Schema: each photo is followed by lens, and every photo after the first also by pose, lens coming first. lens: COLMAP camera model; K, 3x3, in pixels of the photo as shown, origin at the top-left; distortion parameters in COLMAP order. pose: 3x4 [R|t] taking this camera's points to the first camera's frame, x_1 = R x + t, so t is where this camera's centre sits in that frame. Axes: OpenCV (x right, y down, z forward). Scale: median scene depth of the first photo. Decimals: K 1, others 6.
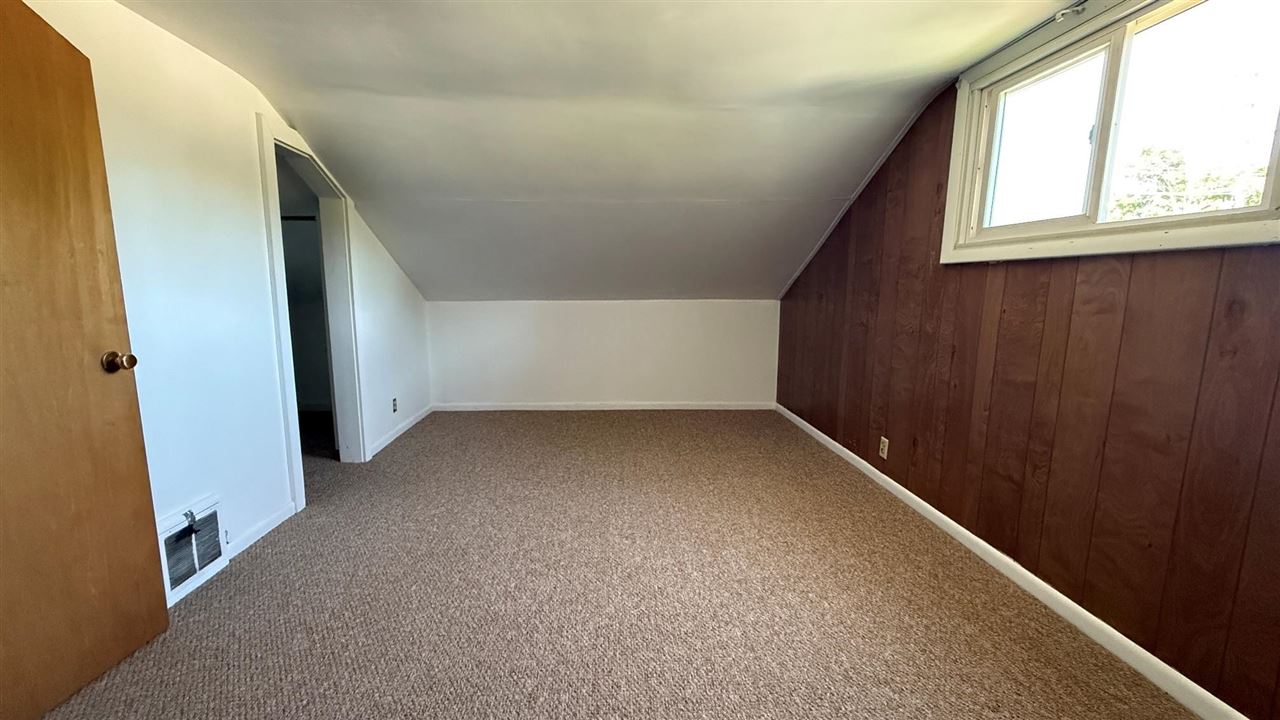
lens RADIAL K [[514.1, 0, 643.2], [0, 514.1, 361.2], [0, 0, 1]] dist [-0.002678, -0.000170]
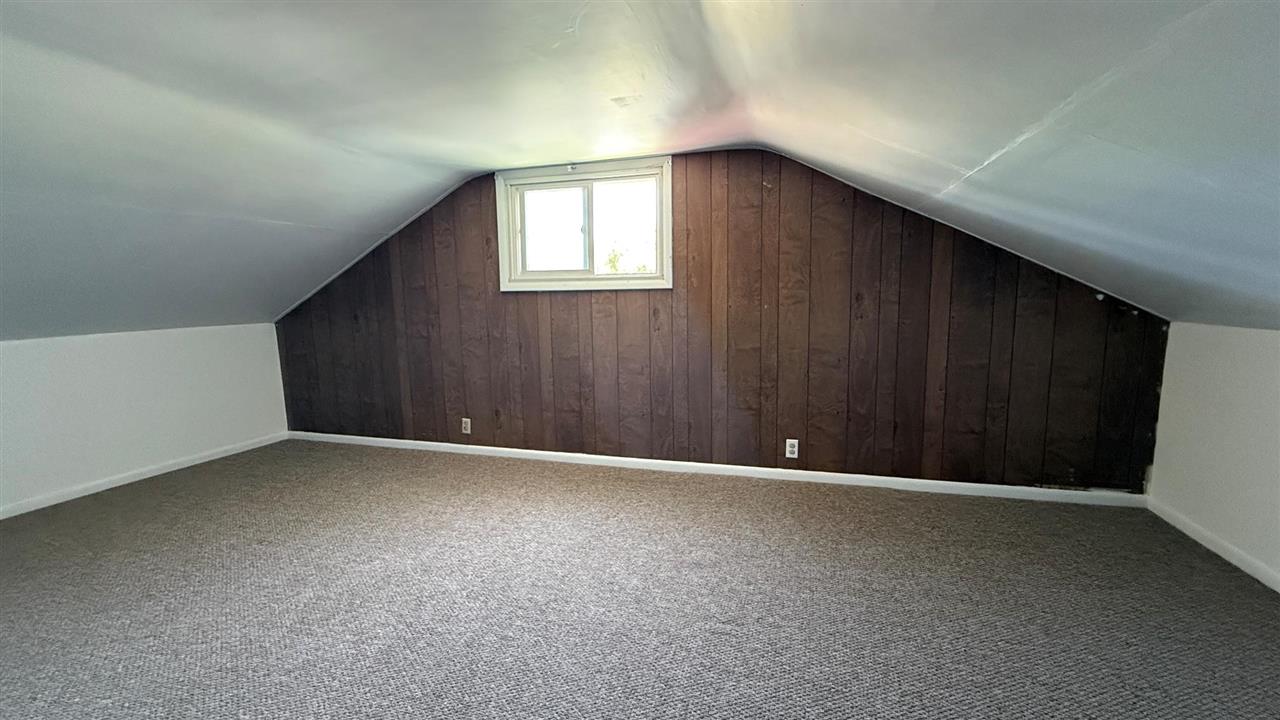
lens RADIAL K [[514.1, 0, 641.7], [0, 514.1, 360.2], [0, 0, 1]] dist [-0.002678, -0.000170]
pose [[0.349374, -0.132981, 0.927499, -0.755143], [0.154002, 0.984565, 0.083153, -0.053049], [-0.924241, 0.113785, 0.364461, 0.085003]]
